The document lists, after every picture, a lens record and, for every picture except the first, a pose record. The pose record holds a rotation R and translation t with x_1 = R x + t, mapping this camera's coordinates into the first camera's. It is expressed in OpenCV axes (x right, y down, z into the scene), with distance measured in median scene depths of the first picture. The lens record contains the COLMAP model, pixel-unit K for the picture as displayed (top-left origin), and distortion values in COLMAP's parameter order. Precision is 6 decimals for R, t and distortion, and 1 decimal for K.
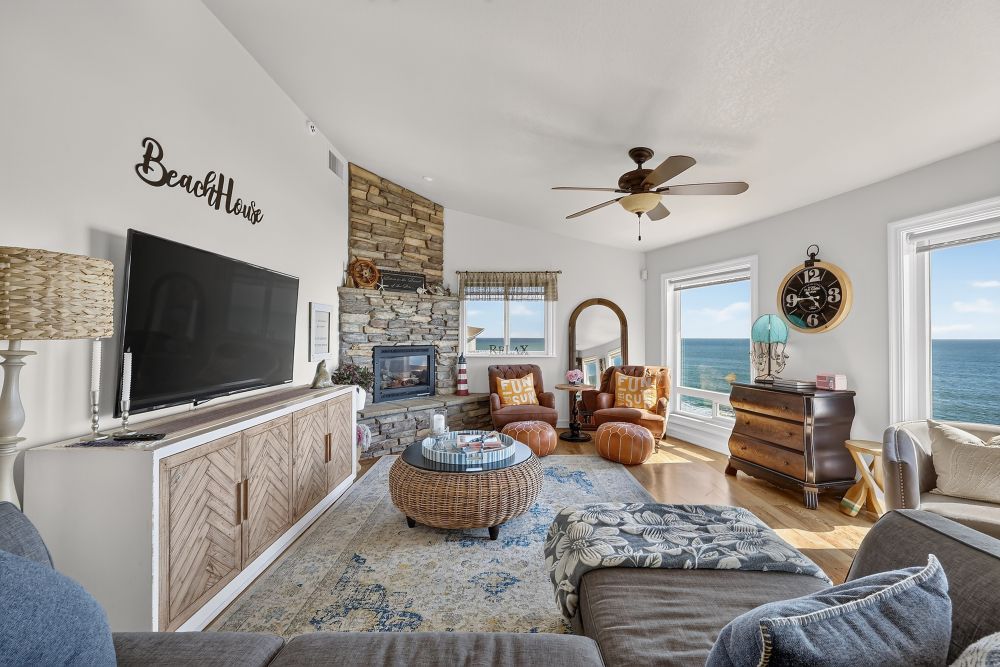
lens RADIAL K [[398.5, 0, 498.7], [0, 398.5, 333.0], [0, 0, 1]] dist [-0.003046, 0.000101]
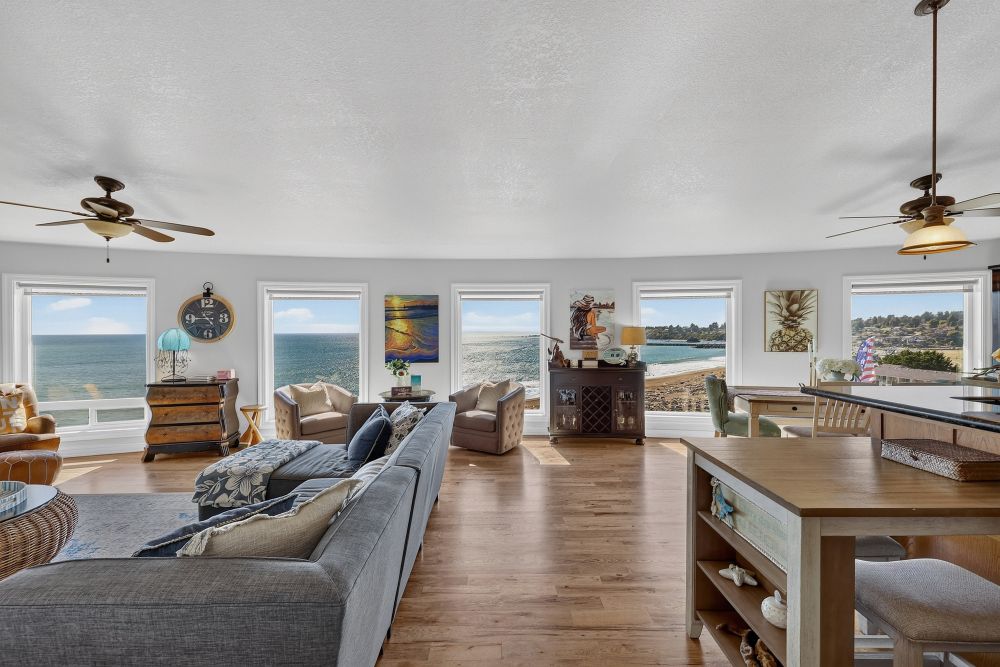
lens RADIAL K [[398.5, 0, 501.5], [0, 398.5, 332.6], [0, 0, 1]] dist [-0.003046, 0.000101]
pose [[-0.027103, -0.004599, 0.999622, -0.487402], [-0.005882, 0.999973, 0.004441, -0.034465], [-0.999615, -0.005760, -0.027129, -0.025764]]
